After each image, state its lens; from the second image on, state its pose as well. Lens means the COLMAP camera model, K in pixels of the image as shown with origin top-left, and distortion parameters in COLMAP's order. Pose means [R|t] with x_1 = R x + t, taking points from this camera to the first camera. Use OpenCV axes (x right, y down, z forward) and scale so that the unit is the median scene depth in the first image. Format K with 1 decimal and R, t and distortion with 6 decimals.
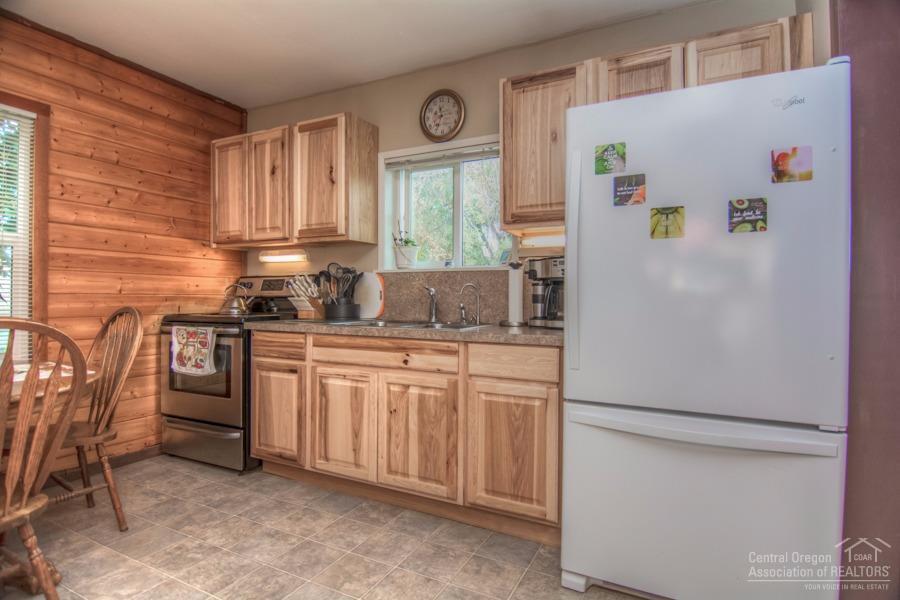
lens RADIAL K [[479.0, 0, 453.6], [0, 479.0, 298.6], [0, 0, 1]] dist [-0.015086, -0.003865]
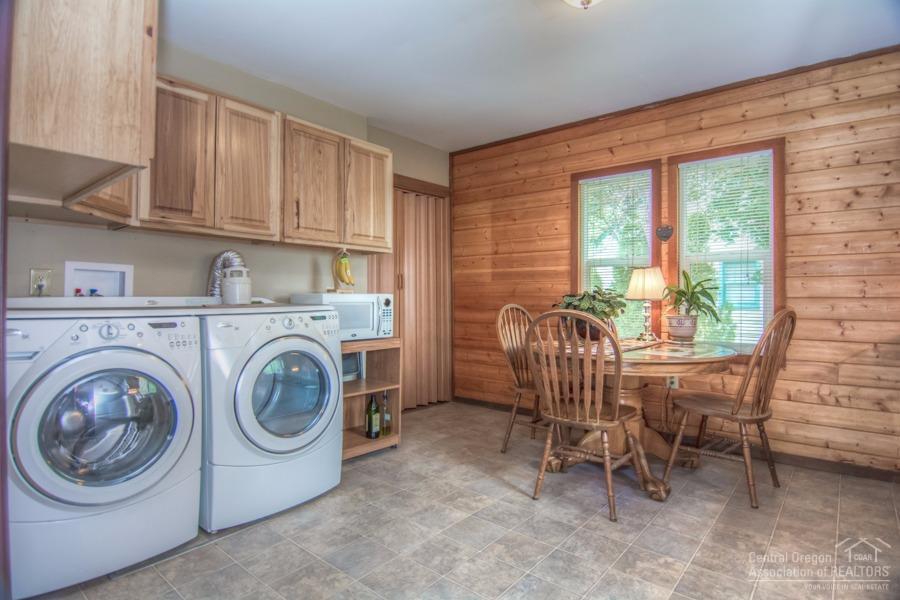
lens RADIAL K [[479.0, 0, 451.3], [0, 479.0, 301.6], [0, 0, 1]] dist [-0.015086, -0.003865]
pose [[-0.223064, 0.000148, -0.974804, 0.456193], [-0.007596, 0.999969, 0.001890, 0.002958], [0.974774, 0.007827, -0.223056, 0.440597]]
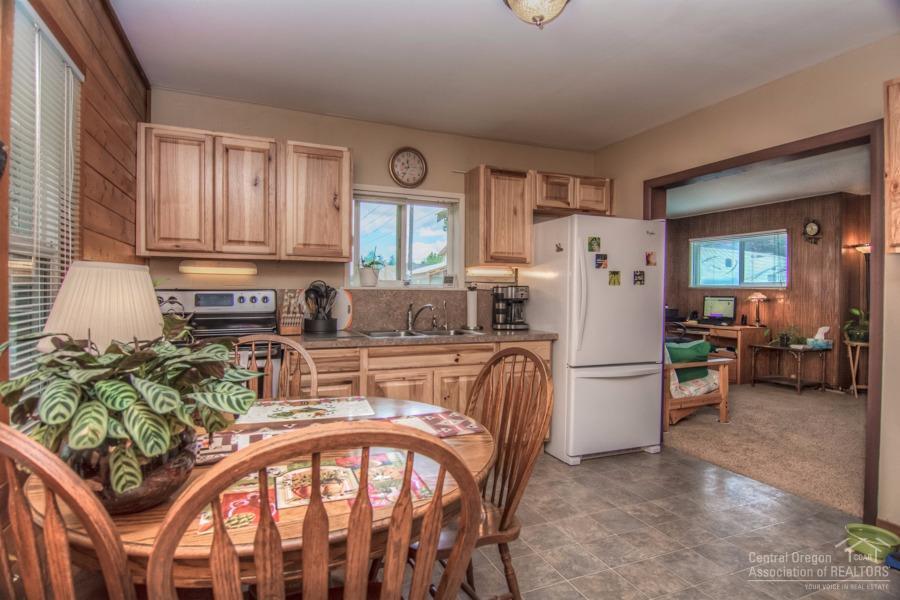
lens RADIAL K [[479.0, 0, 455.4], [0, 479.0, 296.9], [0, 0, 1]] dist [-0.015086, -0.003865]
pose [[0.643217, -0.010080, 0.765617, -1.075190], [-0.001315, 0.999897, 0.014269, -0.066350], [-0.765683, -0.010185, 0.643138, 0.096951]]
